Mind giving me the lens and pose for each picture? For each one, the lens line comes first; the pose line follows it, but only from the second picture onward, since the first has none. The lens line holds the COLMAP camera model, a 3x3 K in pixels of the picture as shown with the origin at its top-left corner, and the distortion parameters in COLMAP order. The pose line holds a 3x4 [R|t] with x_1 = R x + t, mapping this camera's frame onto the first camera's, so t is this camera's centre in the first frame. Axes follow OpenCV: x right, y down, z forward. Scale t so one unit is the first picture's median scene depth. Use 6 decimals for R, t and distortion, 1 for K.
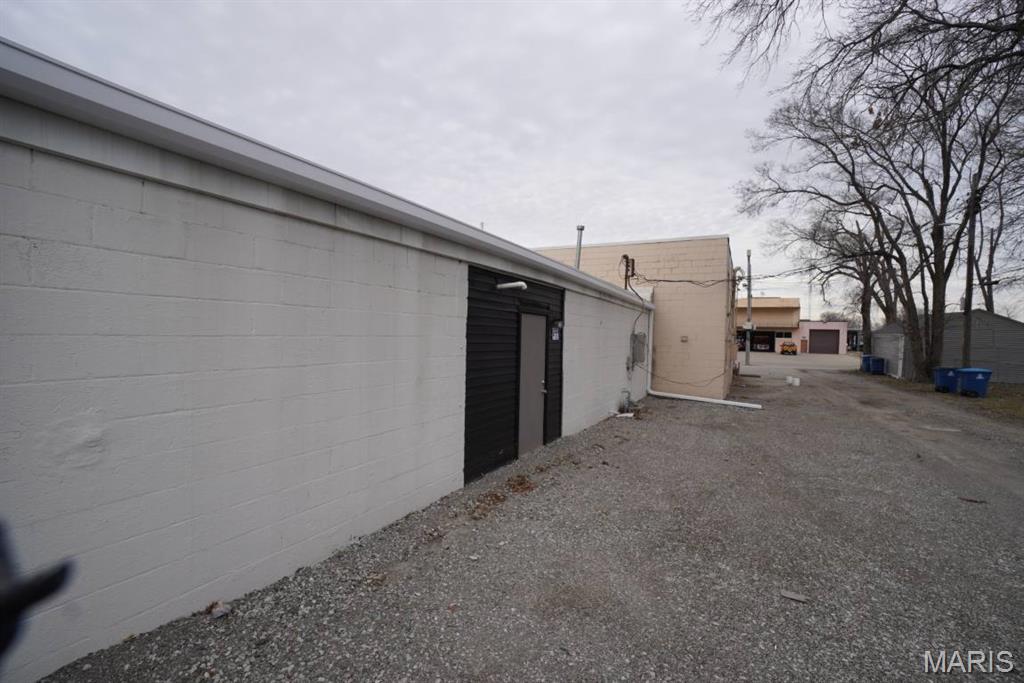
lens RADIAL K [[463.5, 0, 512.0], [0, 463.5, 341.5], [0, 0, 1]] dist [-0.044263, 0.019506]
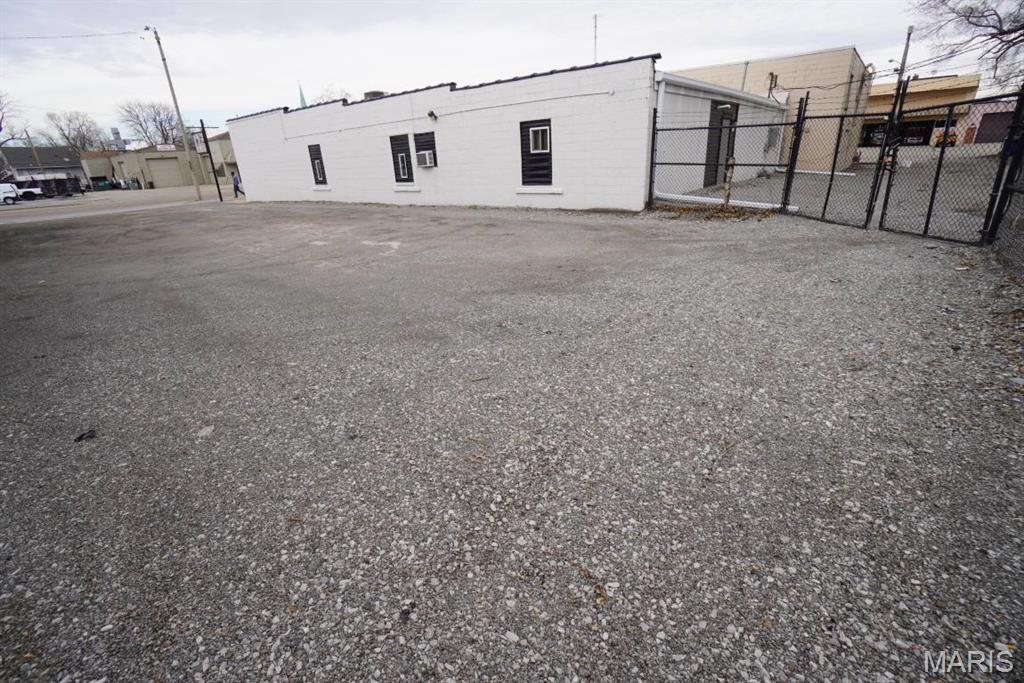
lens RADIAL K [[463.5, 0, 512.0], [0, 463.5, 341.5], [0, 0, 1]] dist [-0.044263, 0.019506]
pose [[0.976654, 0.016684, -0.214170, -0.227334], [0.063921, 0.929250, 0.363879, 0.035195], [0.205088, -0.369074, 0.906490, -0.768143]]
